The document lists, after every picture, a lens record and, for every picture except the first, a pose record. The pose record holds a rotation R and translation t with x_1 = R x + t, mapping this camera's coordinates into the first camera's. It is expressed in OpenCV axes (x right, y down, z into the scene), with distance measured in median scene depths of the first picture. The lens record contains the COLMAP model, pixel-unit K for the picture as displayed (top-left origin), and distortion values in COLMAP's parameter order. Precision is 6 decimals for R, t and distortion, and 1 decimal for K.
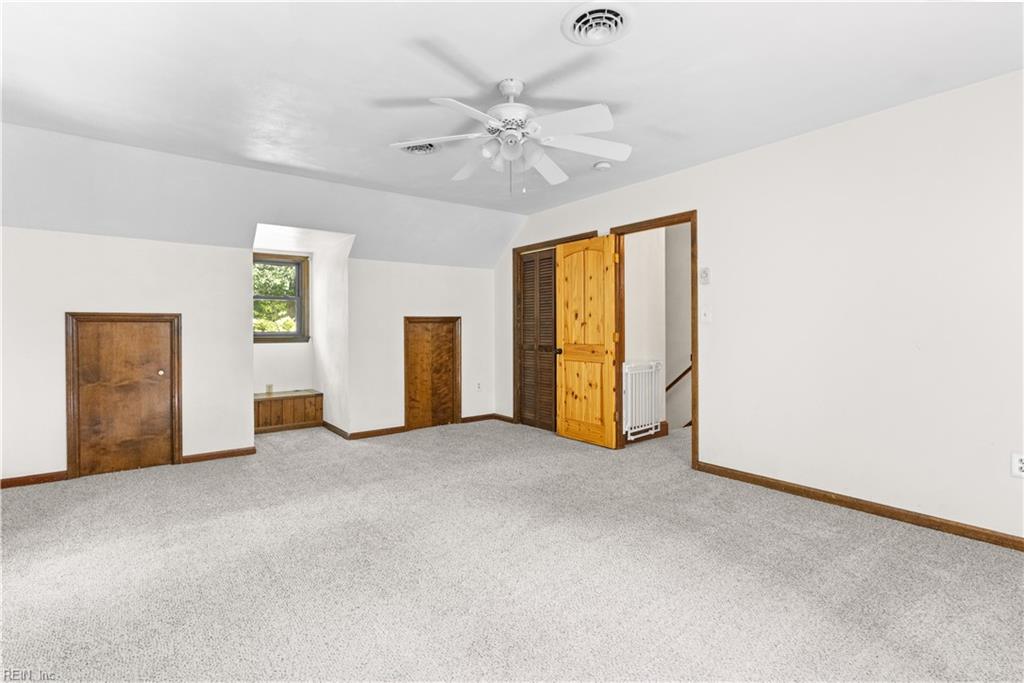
lens RADIAL K [[489.9, 0, 513.0], [0, 489.9, 335.2], [0, 0, 1]] dist [0.023509, 0.000403]
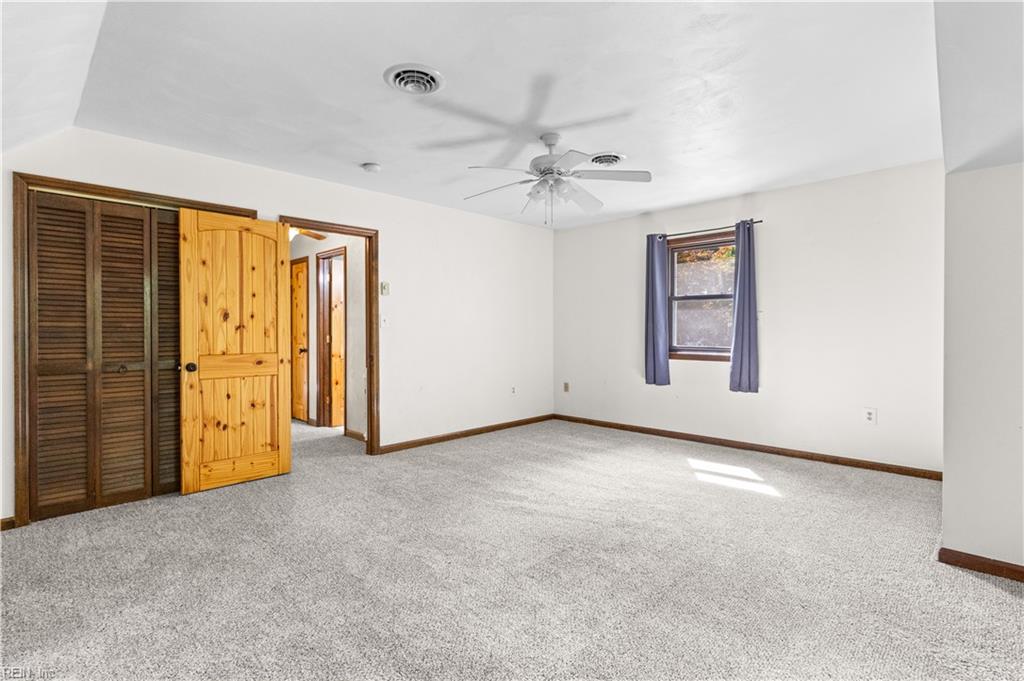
lens RADIAL K [[489.9, 0, 511.7], [0, 489.9, 335.0], [0, 0, 1]] dist [0.023509, 0.000403]
pose [[-0.120770, -0.005872, 0.992663, -0.656069], [0.020551, 0.999753, 0.008414, -0.008584], [-0.992468, 0.021416, -0.120619, 0.665533]]
